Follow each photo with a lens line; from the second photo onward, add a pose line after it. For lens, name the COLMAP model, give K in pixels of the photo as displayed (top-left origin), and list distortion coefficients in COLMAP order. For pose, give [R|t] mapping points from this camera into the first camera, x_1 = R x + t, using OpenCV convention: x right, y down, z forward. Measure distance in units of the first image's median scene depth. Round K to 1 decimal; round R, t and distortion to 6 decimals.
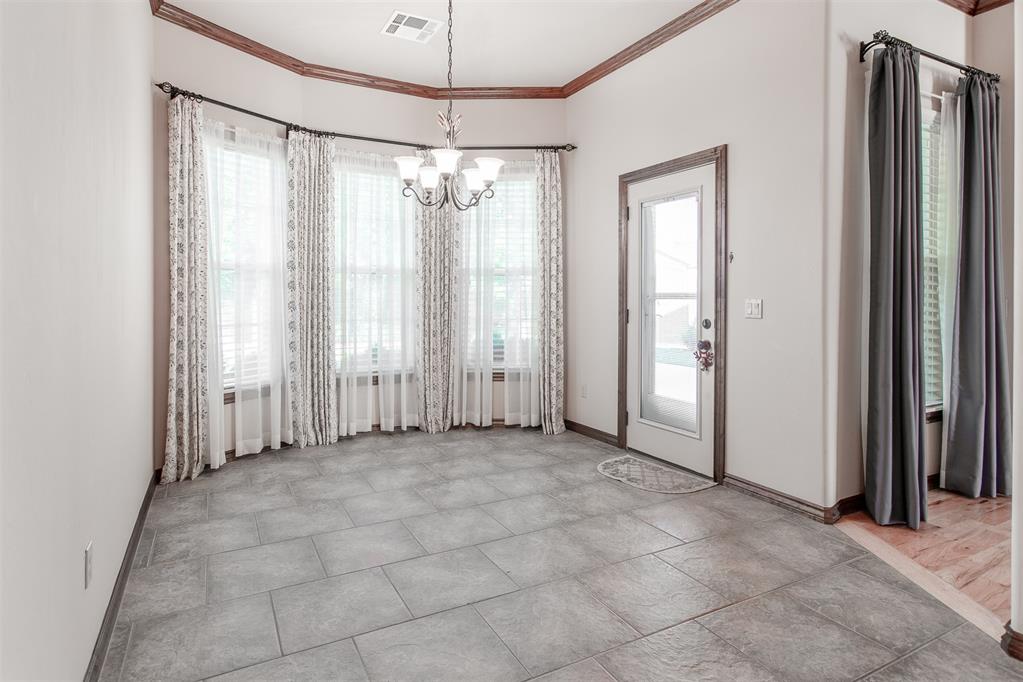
lens RADIAL K [[554.5, 0, 508.0], [0, 554.5, 301.6], [0, 0, 1]] dist [0.004264, 0.001110]
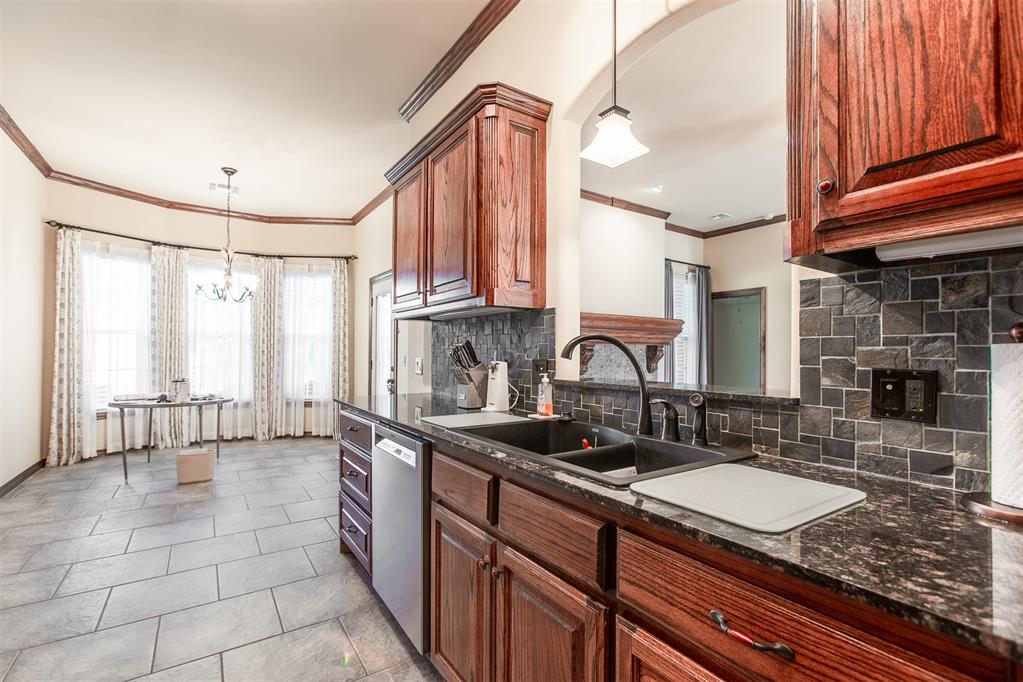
lens RADIAL K [[469.4, 0, 514.3], [0, 469.4, 349.8], [0, 0, 1]] dist [-0.010672, 0.009906]
pose [[0.994399, 0.007220, 0.105440, 0.484952], [-0.006037, 0.999915, -0.011530, -0.004794], [-0.105515, 0.010829, 0.994359, -0.418359]]
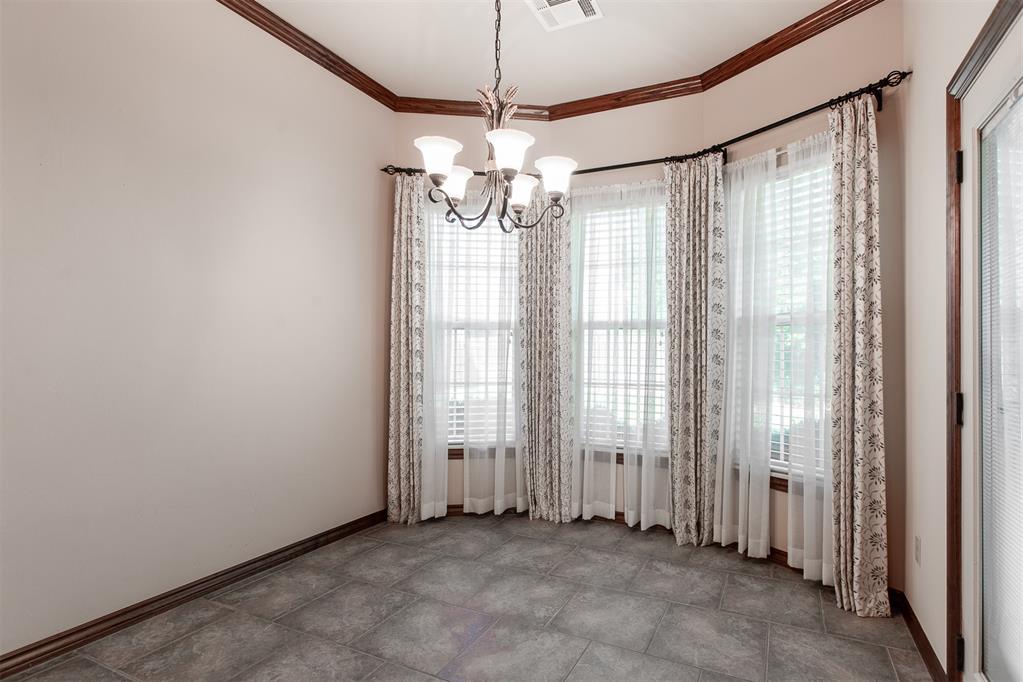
lens RADIAL K [[510.1, 0, 549.8], [0, 510.1, 343.5], [0, 0, 1]] dist [-0.028363, 0.027512]
pose [[0.621939, -0.007512, -0.783029, 0.321715], [-0.012220, 0.999739, -0.019297, -0.013142], [0.782970, 0.021570, 0.621685, 0.506910]]
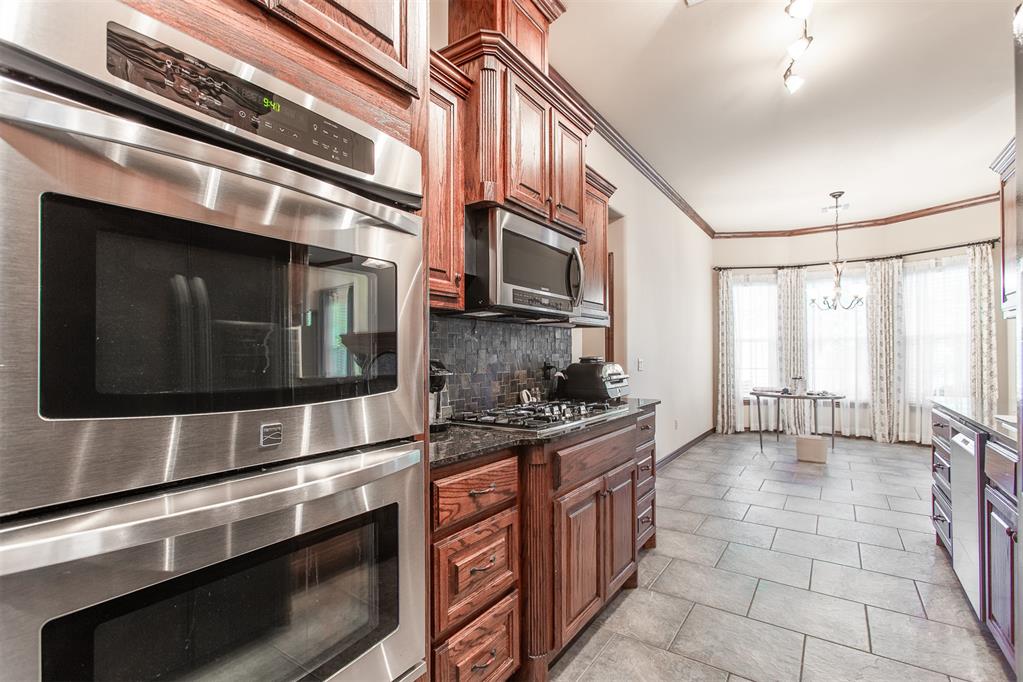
lens RADIAL K [[465.7, 0, 500.8], [0, 465.7, 349.3], [0, 0, 1]] dist [-0.015597, 0.009093]
pose [[0.446349, -0.011129, -0.894790, 0.630385], [-0.002287, 0.999905, -0.013577, -0.003624], [0.894856, 0.008106, 0.446281, -0.604310]]
